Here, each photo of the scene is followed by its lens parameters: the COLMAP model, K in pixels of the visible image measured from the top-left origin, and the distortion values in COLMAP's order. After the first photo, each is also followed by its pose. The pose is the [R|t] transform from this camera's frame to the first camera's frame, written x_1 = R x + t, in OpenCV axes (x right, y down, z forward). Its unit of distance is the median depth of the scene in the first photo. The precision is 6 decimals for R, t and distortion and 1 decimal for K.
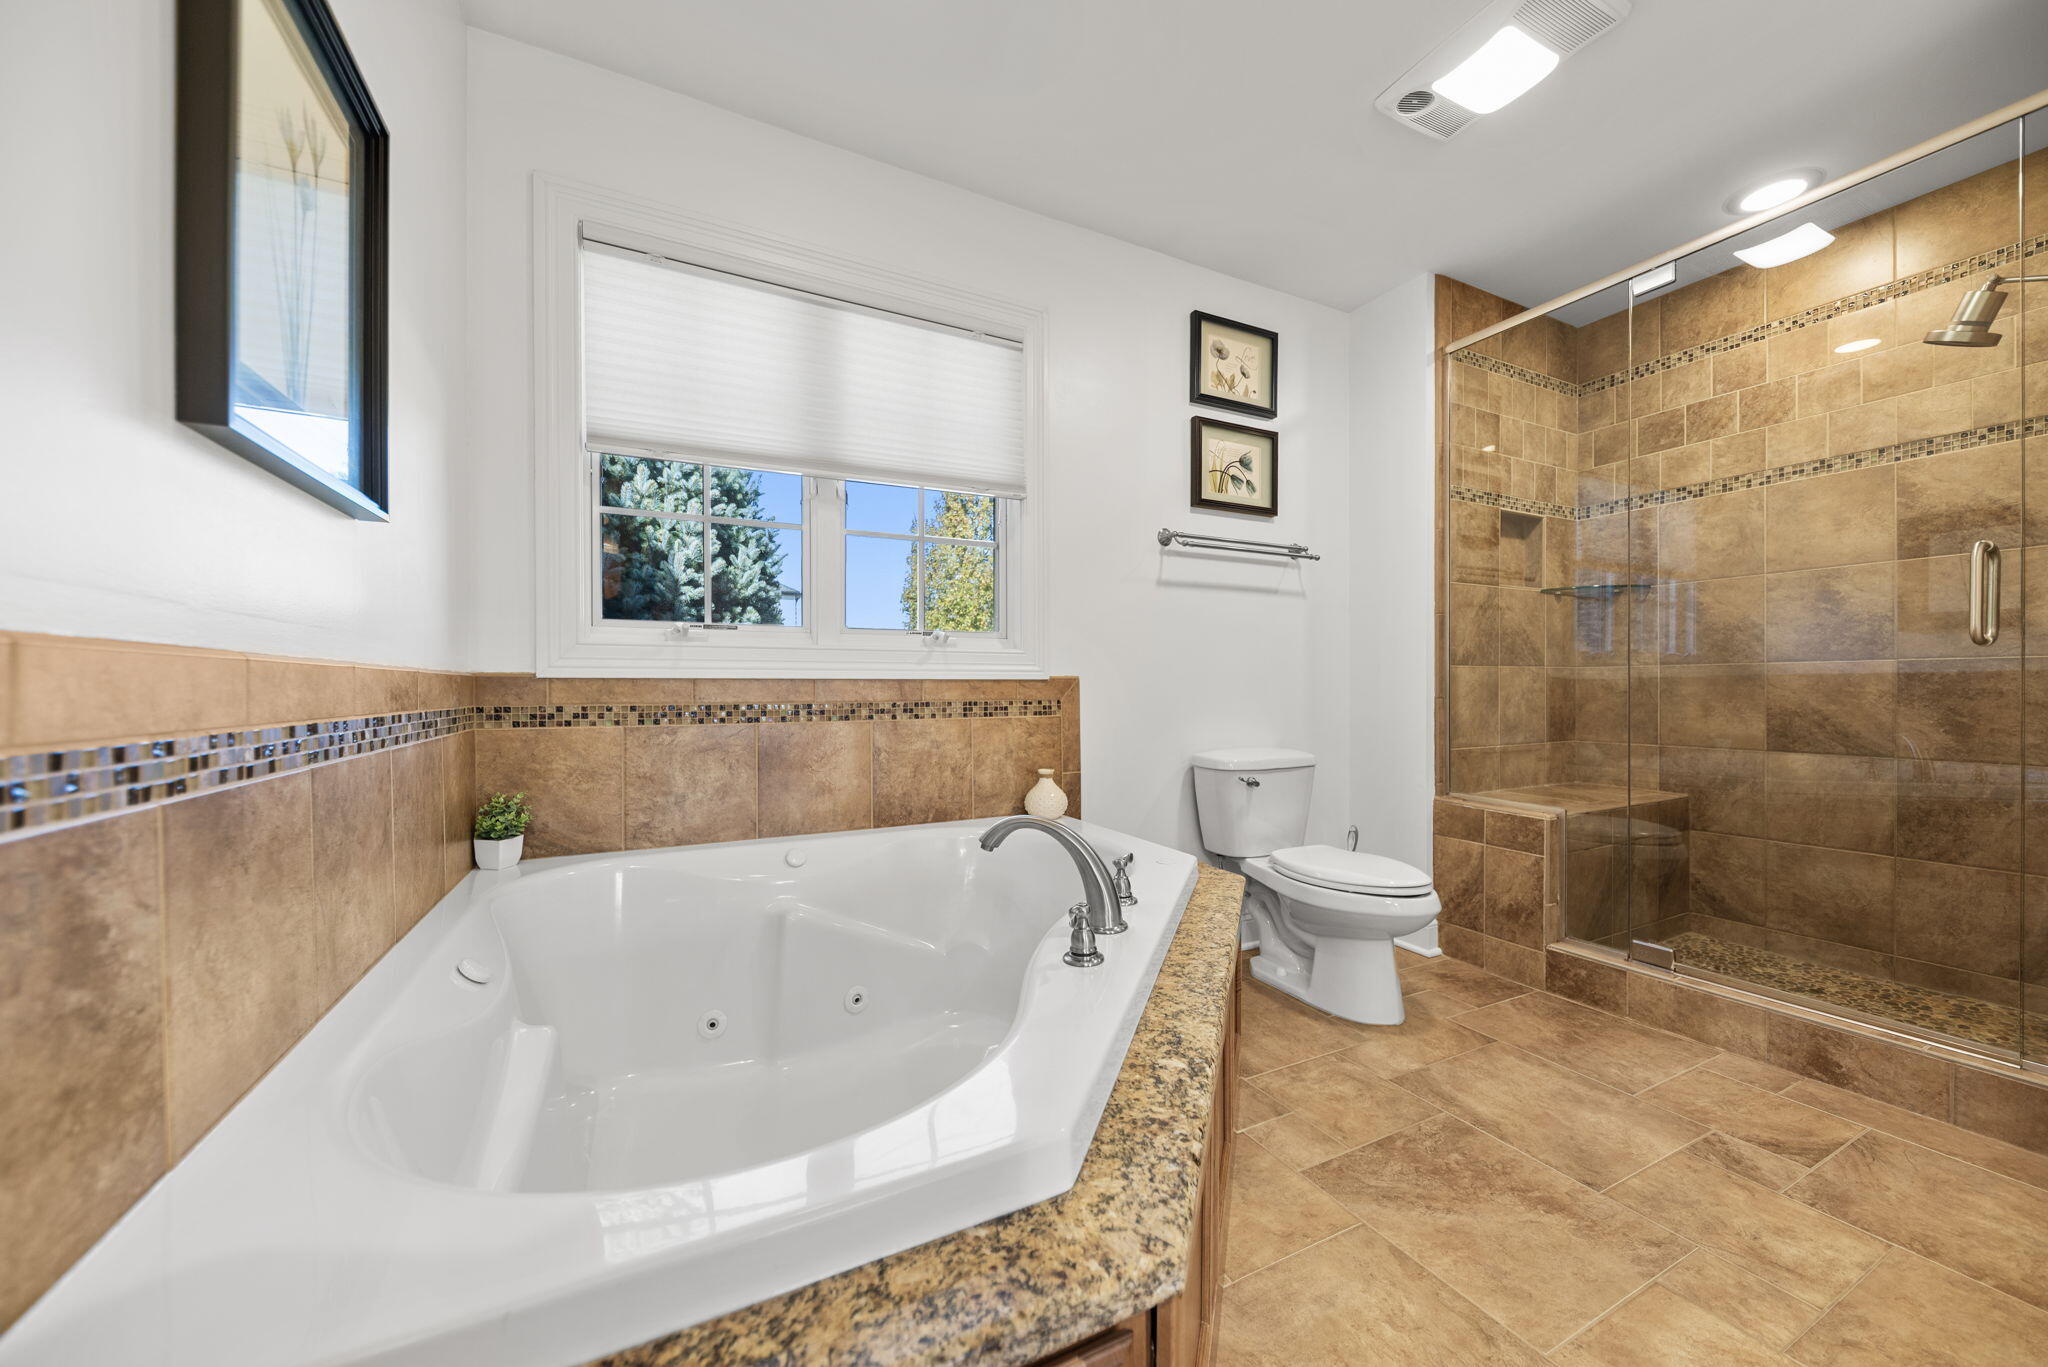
lens RADIAL K [[724.5, 0, 1017.4], [0, 724.5, 694.3], [0, 0, 1]] dist [0.003052, -0.000010]
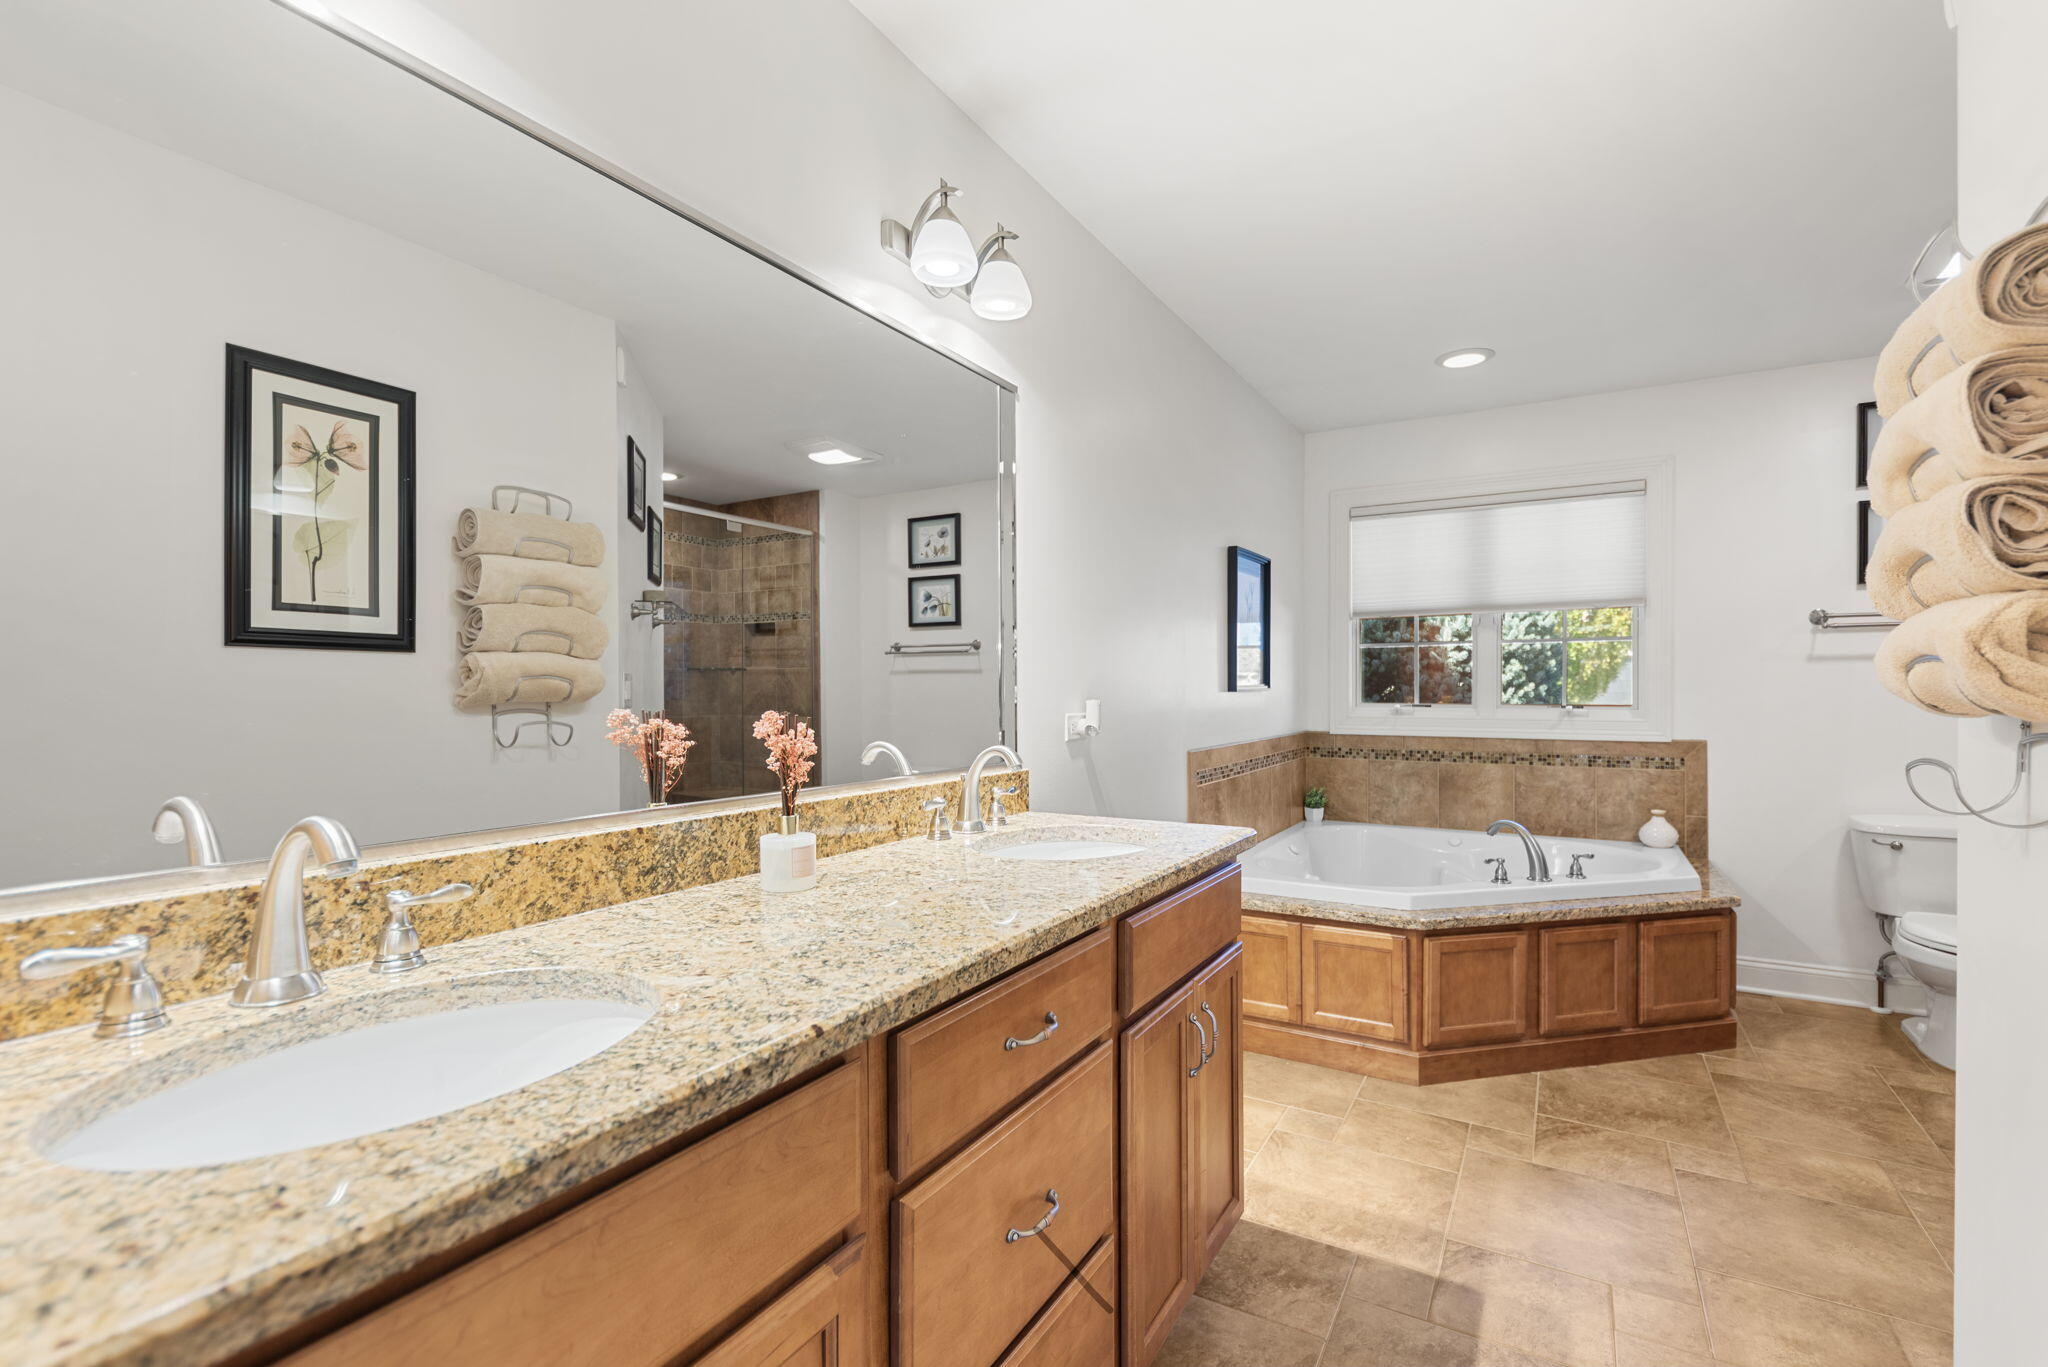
lens RADIAL K [[866.1, 0, 1026.3], [0, 866.1, 689.7], [0, 0, 1]] dist [-0.002803, 0.000008]
pose [[0.521859, -0.000719, -0.853031, 0.873156], [-0.003671, 0.999988, -0.003089, -0.120403], [0.853024, 0.004744, 0.521851, -0.908071]]
